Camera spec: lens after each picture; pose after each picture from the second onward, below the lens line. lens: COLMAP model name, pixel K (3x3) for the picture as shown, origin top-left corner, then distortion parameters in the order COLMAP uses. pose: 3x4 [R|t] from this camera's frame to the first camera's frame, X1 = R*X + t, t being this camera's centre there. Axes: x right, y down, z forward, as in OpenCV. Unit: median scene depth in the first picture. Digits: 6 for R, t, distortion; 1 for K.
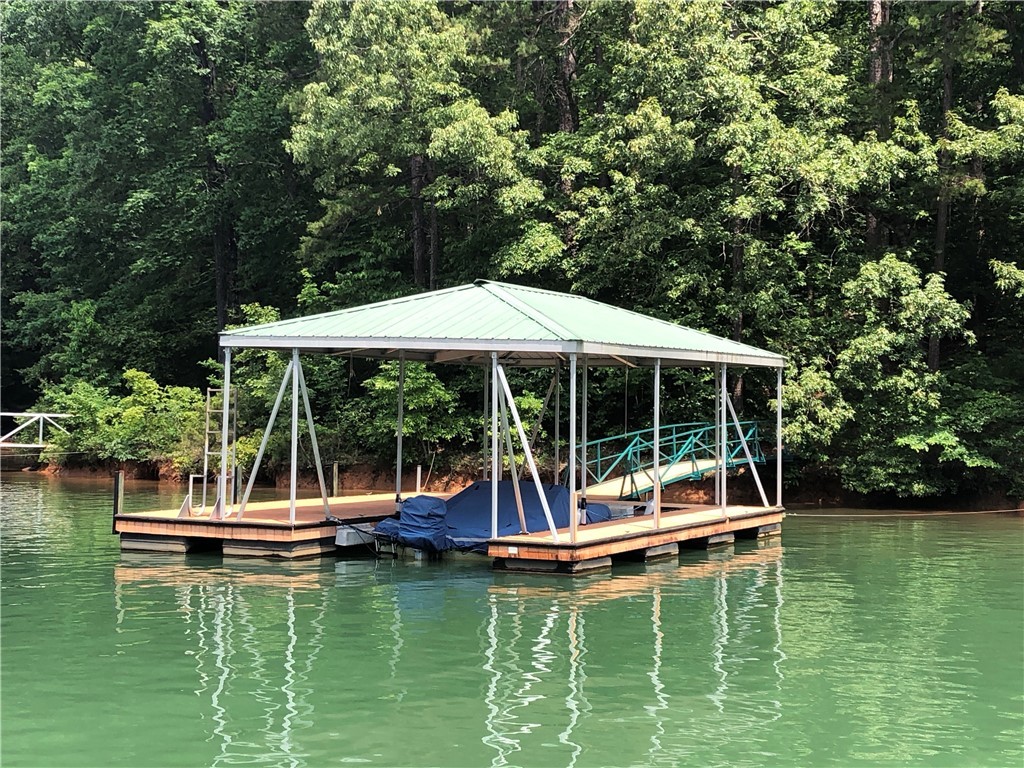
lens RADIAL K [[1625.5, 0, 512.0], [0, 1625.5, 384.0], [0, 0, 1]] dist [0.221393, -0.849379]
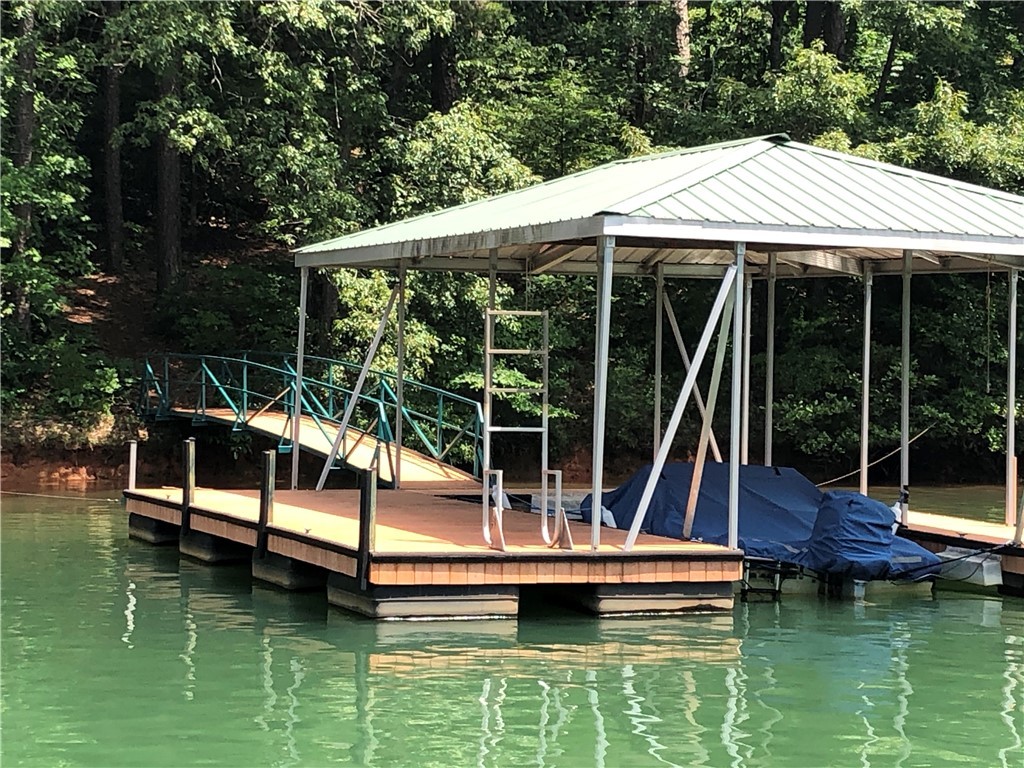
lens RADIAL K [[2547.4, 0, 496.6], [0, 2547.4, 359.9], [0, 0, 1]] dist [0.248116, -0.296968]
pose [[0.680430, -0.004688, 0.732798, -0.525254], [-0.020471, 0.999468, 0.025402, -0.001429], [-0.732527, -0.032285, 0.679972, 0.279768]]
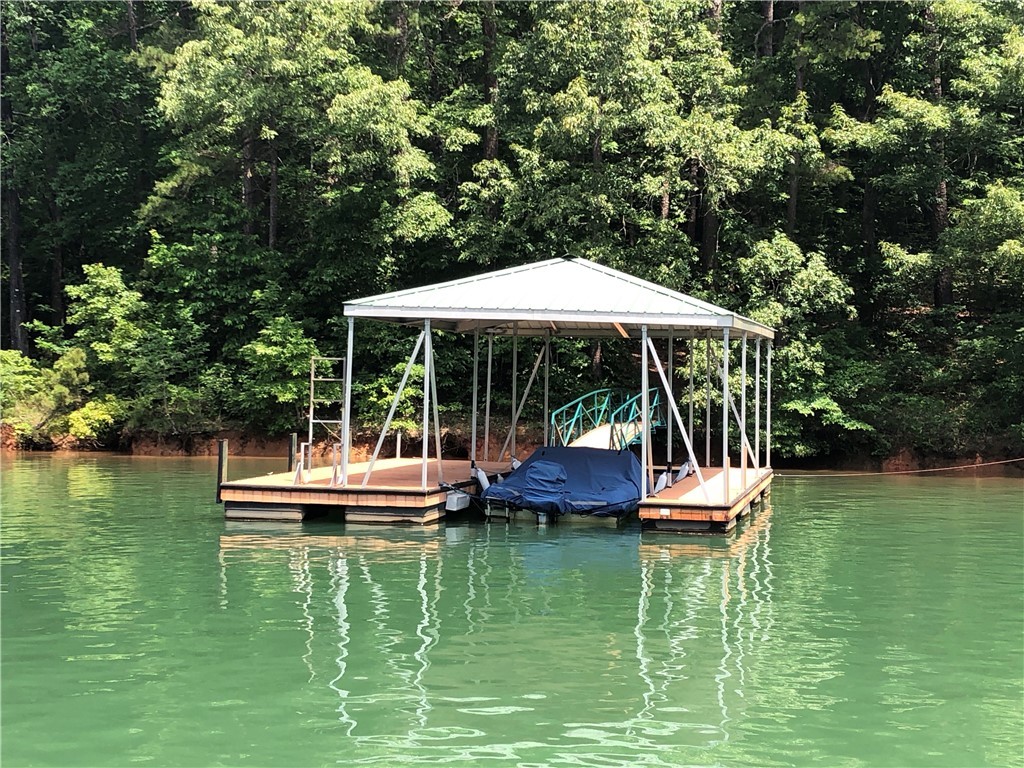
lens RADIAL K [[1631.3, 0, 531.1], [0, 1631.3, 370.9], [0, 0, 1]] dist [0.226594, -0.981651]
pose [[0.967150, 0.003671, 0.254181, -0.204798], [-0.007533, 0.999870, 0.014221, -0.002746], [-0.254096, -0.015669, 0.967052, -0.006140]]
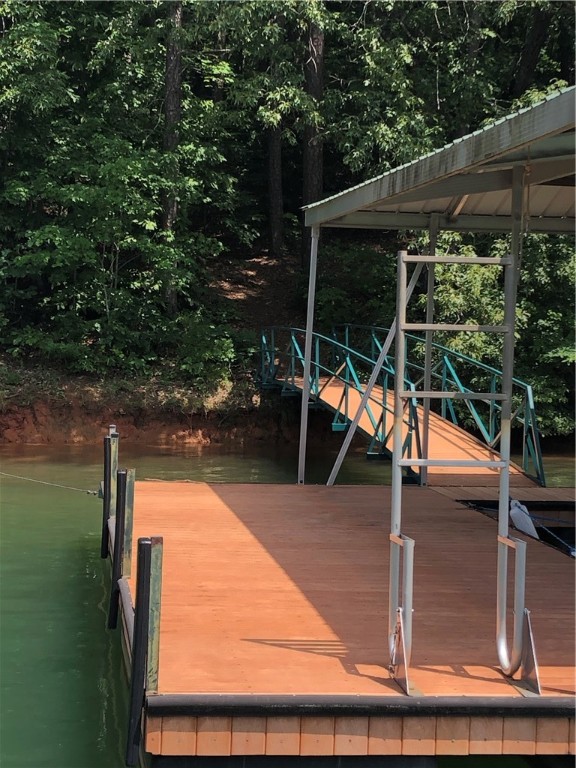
lens RADIAL K [[1635.6, 0, 299.1], [0, 1635.6, 363.5], [0, 0, 1]] dist [0.259006, -0.584965]
pose [[0.821906, -0.007996, 0.569567, -0.248204], [-0.025140, 0.998418, 0.050295, 0.005483], [-0.569068, -0.055656, 0.820404, 0.496771]]
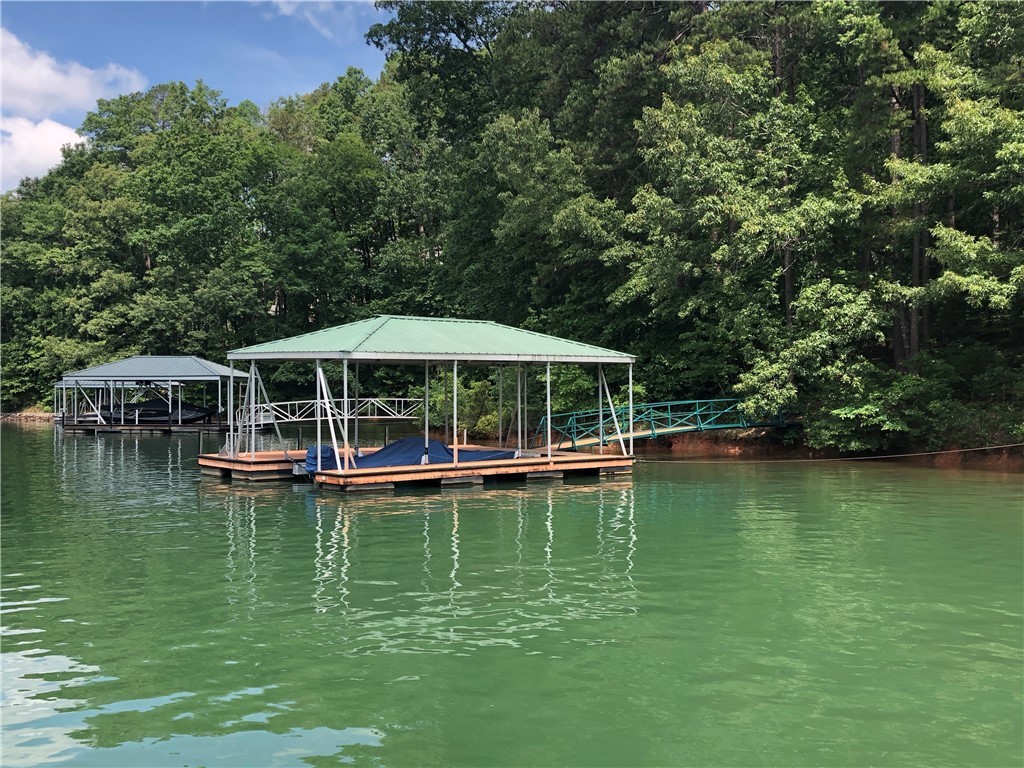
lens RADIAL K [[1062.7, 0, 509.6], [0, 1062.7, 389.3], [0, 0, 1]] dist [0.164717, -0.396316]
pose [[0.915287, -0.014806, -0.402531, 0.353470], [0.018718, 0.999808, 0.005788, 0.005076], [0.402368, -0.012832, 0.915388, 0.045029]]
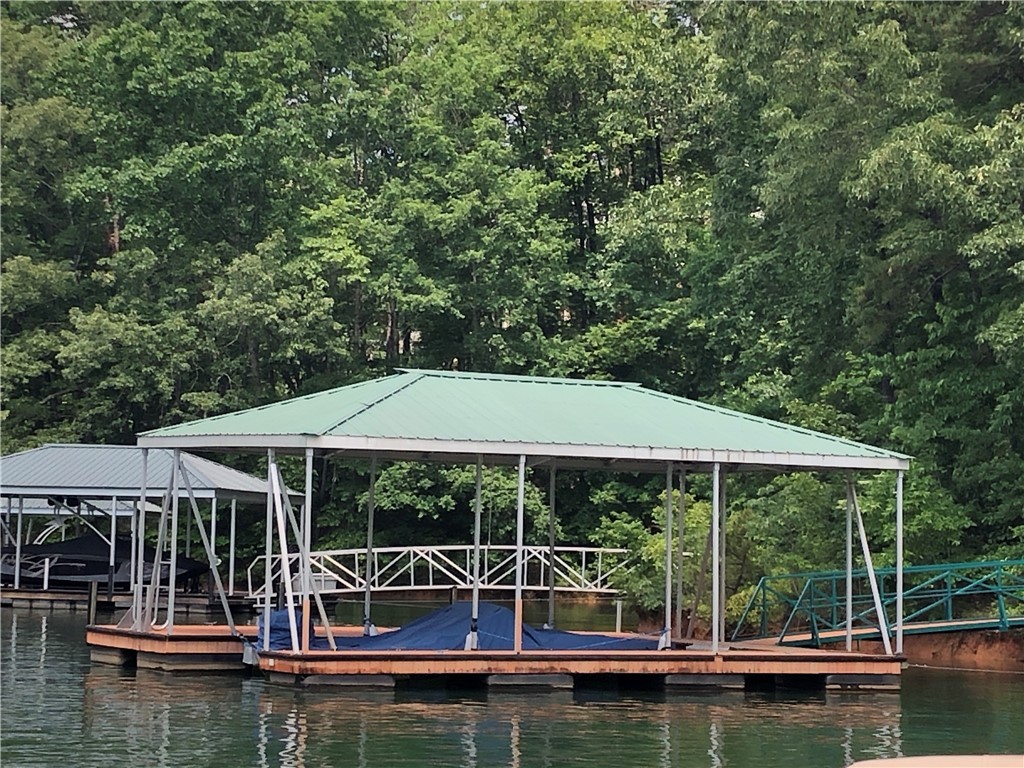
lens RADIAL K [[2726.8, 0, 512.0], [0, 2726.8, 384.0], [0, 0, 1]] dist [0.309157, -0.341897]
pose [[0.821971, -0.025563, -0.568956, 0.576437], [-0.007035, 0.998460, -0.055023, 0.016634], [0.569487, 0.049230, 0.820525, -0.119392]]
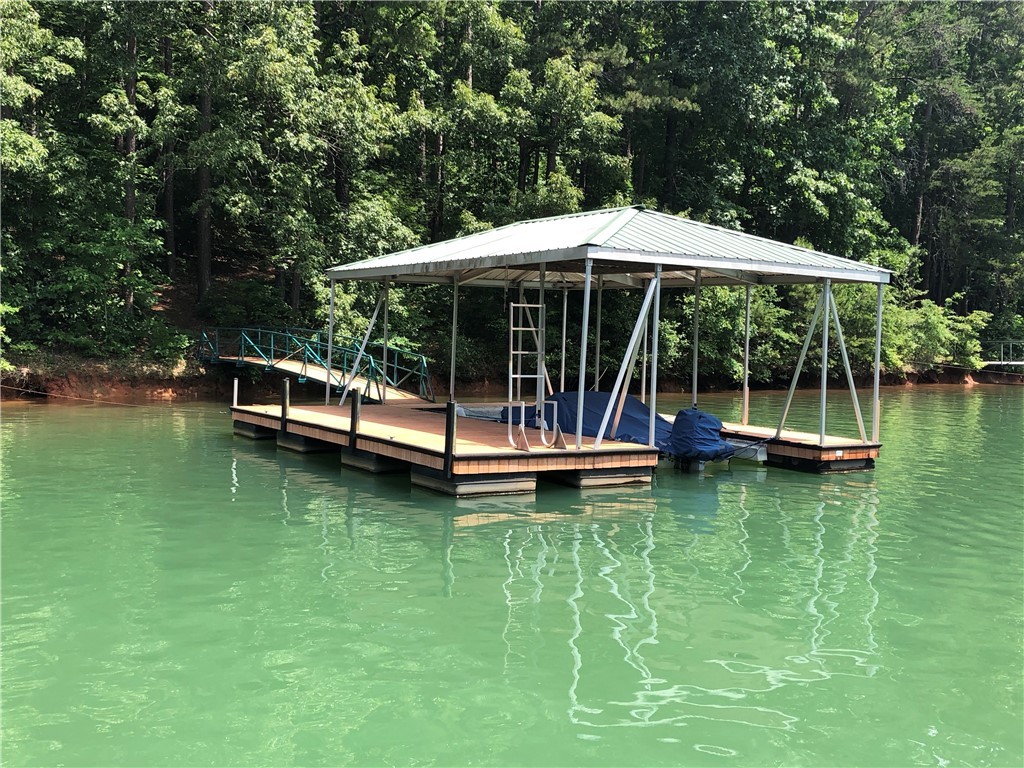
lens RADIAL K [[1126.8, 0, 513.4], [0, 1126.8, 368.6], [0, 0, 1]] dist [0.187775, -0.617387]
pose [[0.531272, -0.029701, 0.846681, -0.460300], [-0.030317, 0.998079, 0.054036, 0.003299], [-0.846659, -0.054377, 0.529350, 0.443747]]
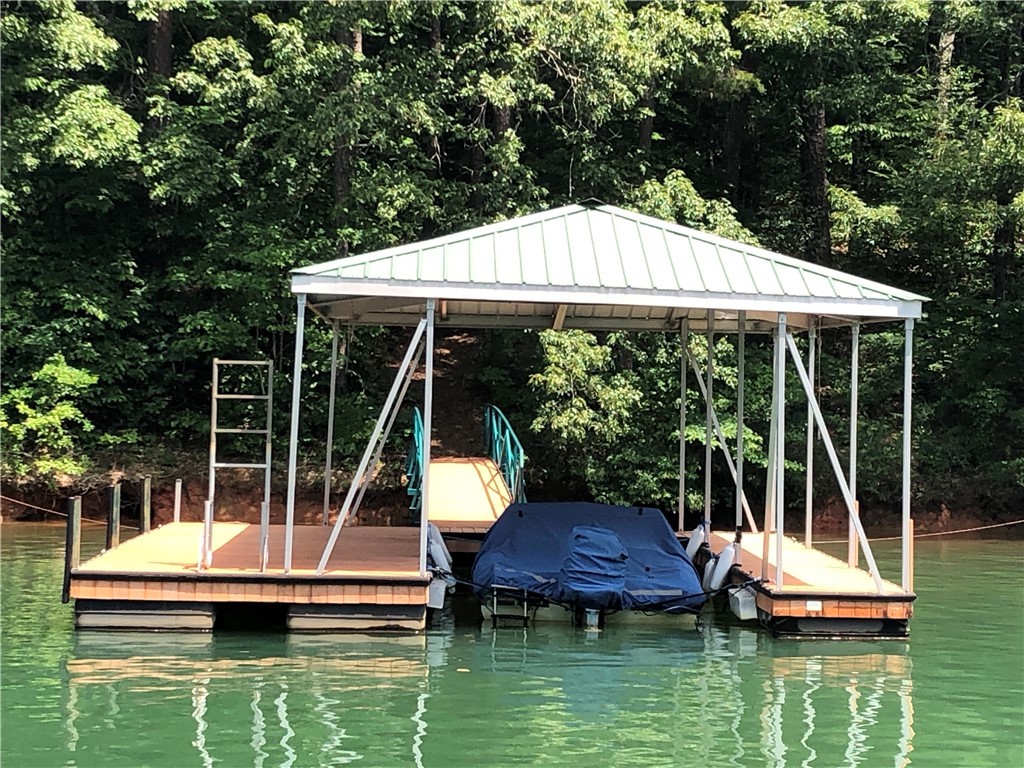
lens RADIAL K [[2526.4, 0, 540.4], [0, 2526.4, 380.2], [0, 0, 1]] dist [0.259140, -0.584991]
pose [[0.871681, 0.007333, 0.490018, -0.357232], [-0.016308, 0.999768, 0.014047, -0.003224], [-0.489802, -0.020236, 0.871599, 0.075109]]
